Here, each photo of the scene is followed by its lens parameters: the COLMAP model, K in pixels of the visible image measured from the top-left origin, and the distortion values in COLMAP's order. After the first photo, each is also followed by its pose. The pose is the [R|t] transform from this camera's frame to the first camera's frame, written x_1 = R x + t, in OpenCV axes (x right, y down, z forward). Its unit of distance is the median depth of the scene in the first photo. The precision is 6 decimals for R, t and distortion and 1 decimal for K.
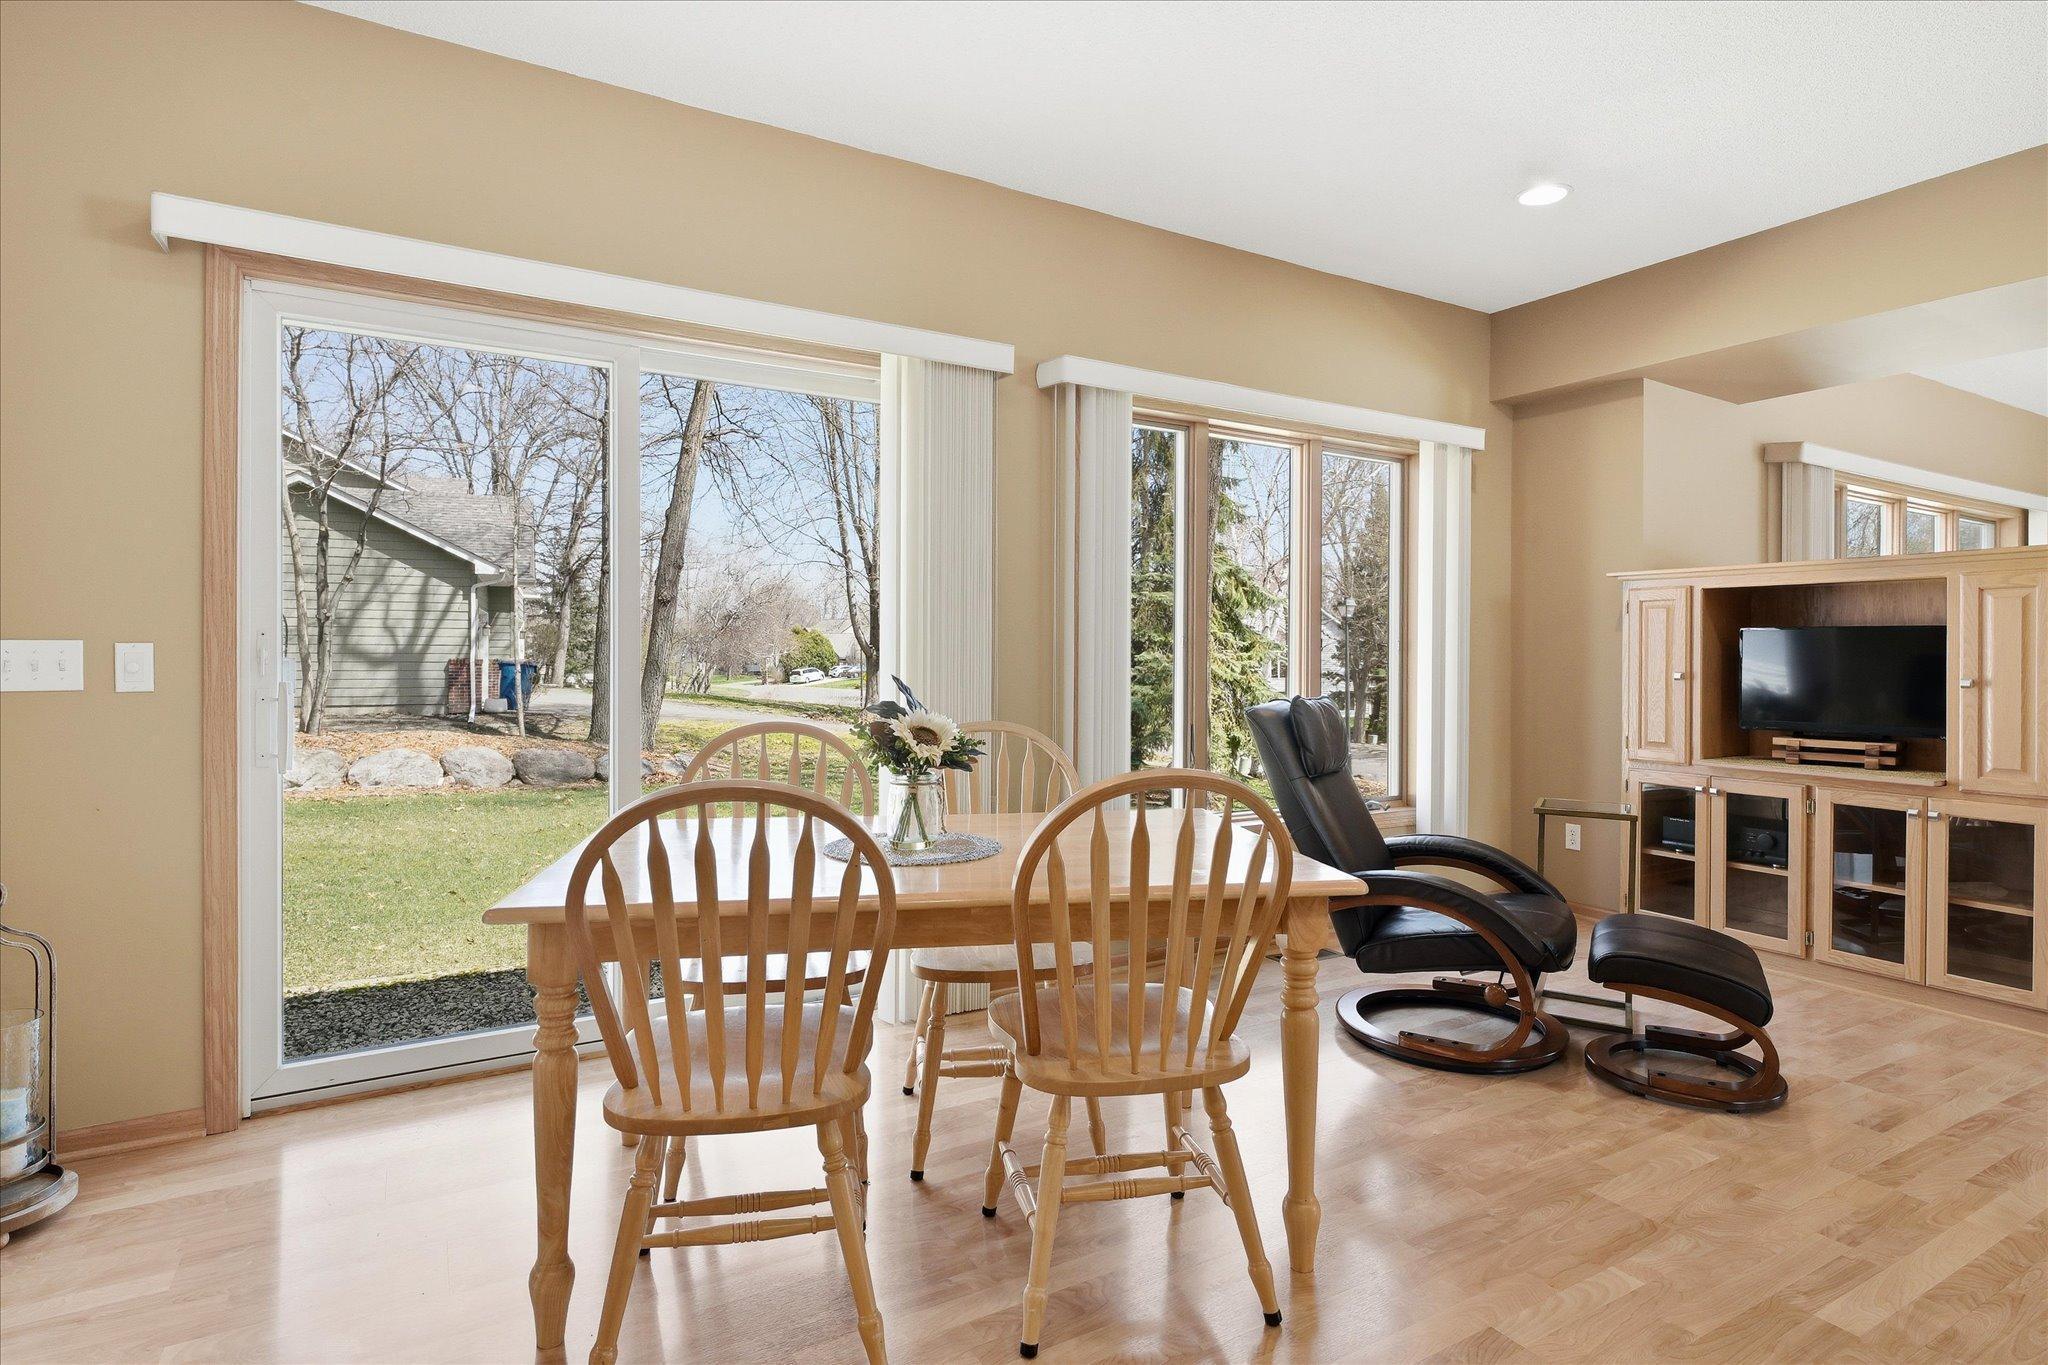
lens RADIAL K [[1050.0, 0, 1011.9], [0, 1050.0, 663.7], [0, 0, 1]] dist [-0.002518, -0.000439]
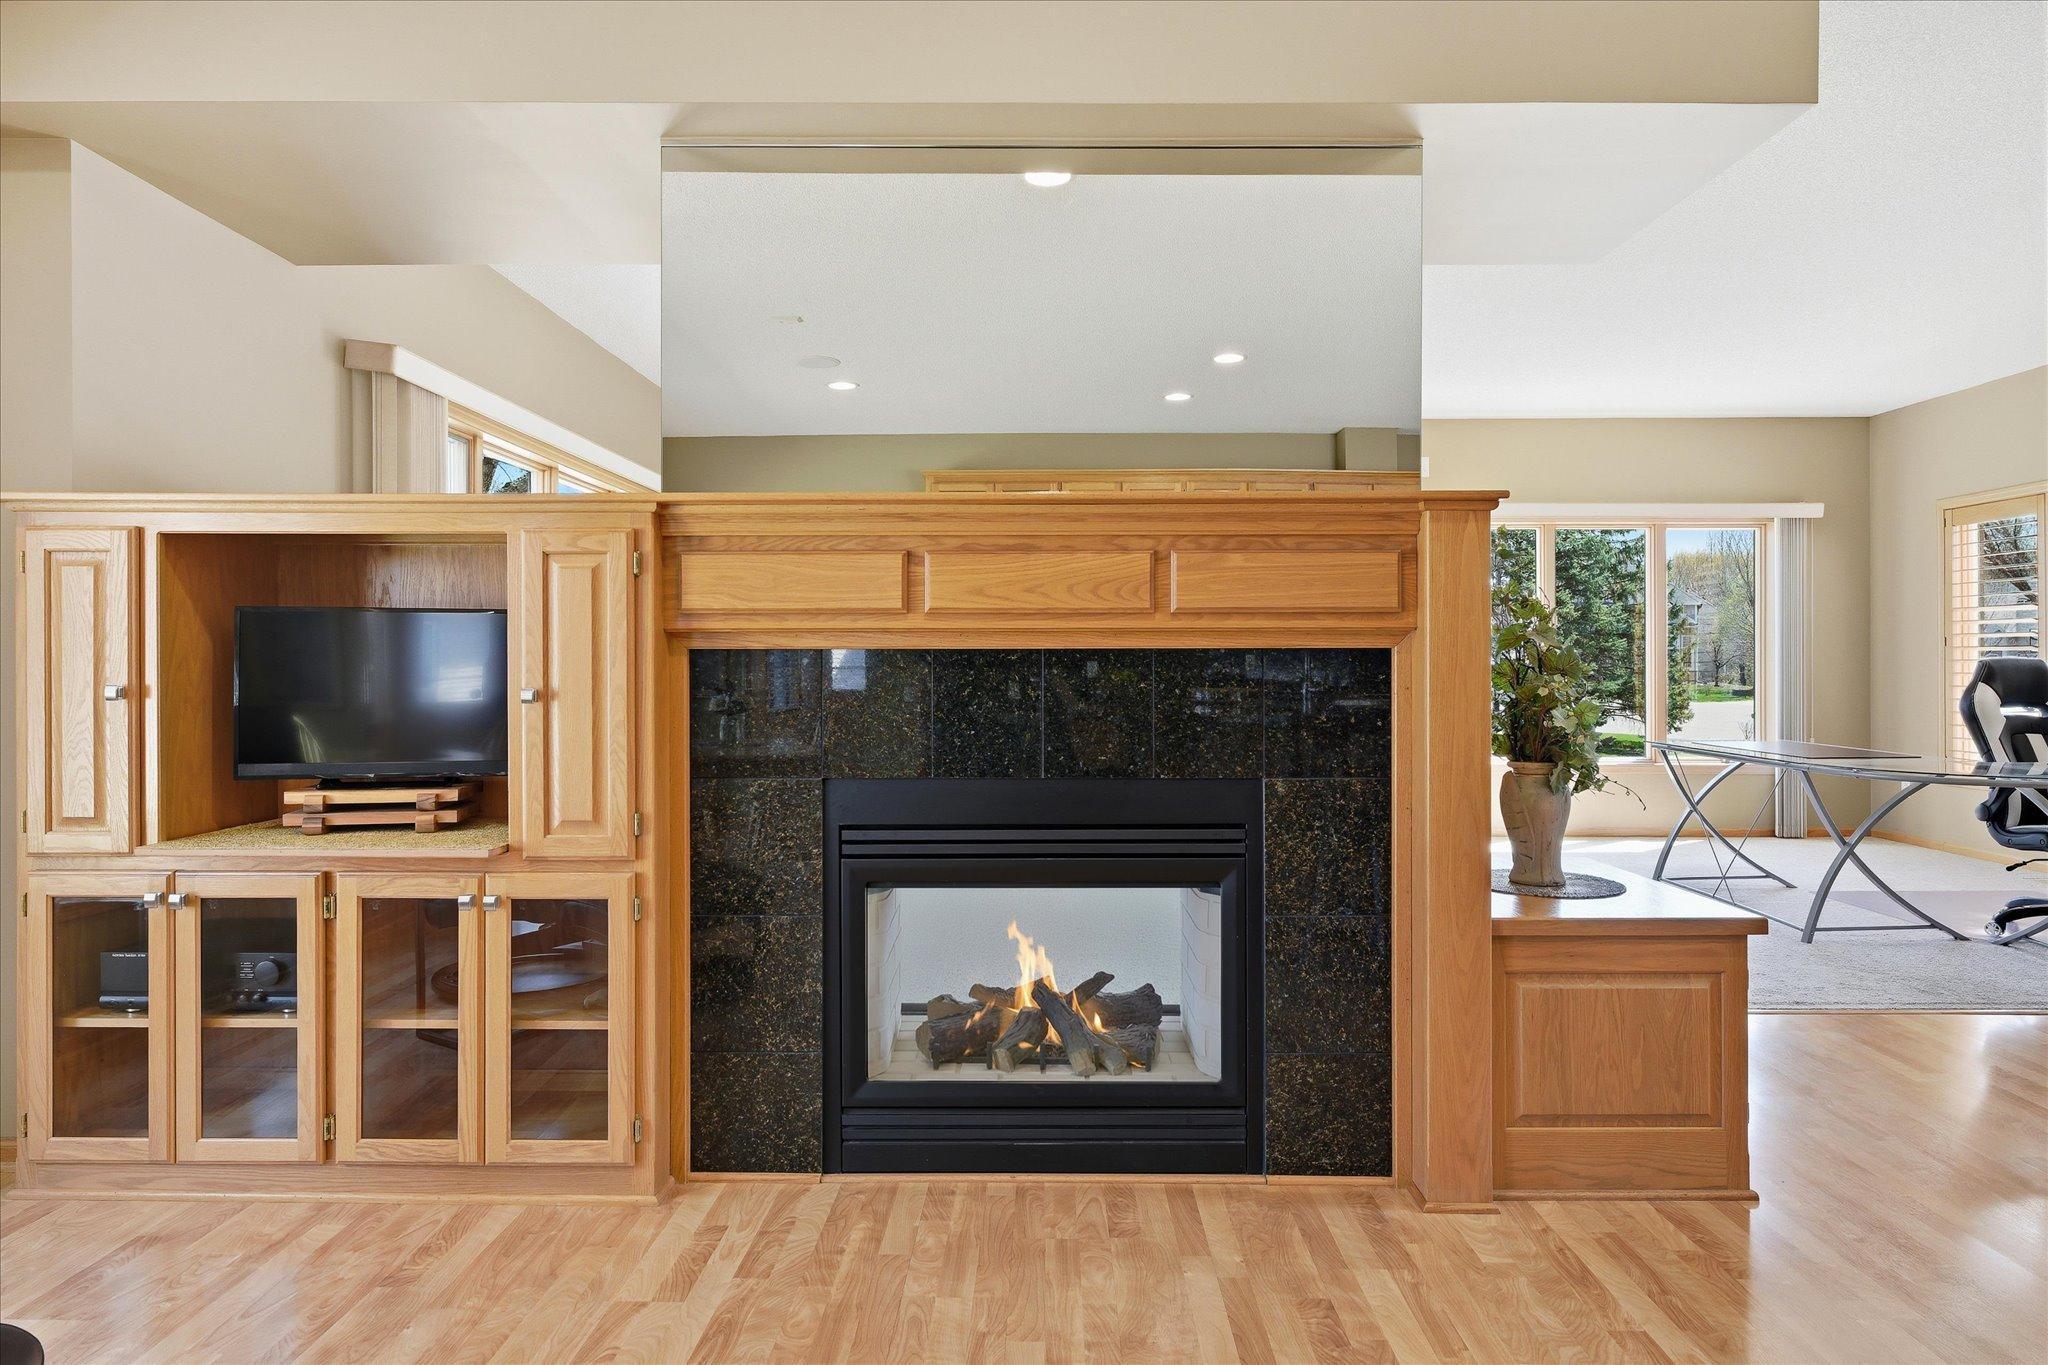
lens RADIAL K [[1133.0, 0, 1050.3], [0, 1133.0, 655.6], [0, 0, 1]] dist [-0.002147, 0.002756]
pose [[0.503831, 0.001938, 0.863800, 0.413246], [0.008674, 0.999936, -0.007303, 0.001754], [-0.863759, 0.011171, 0.503782, 0.320485]]
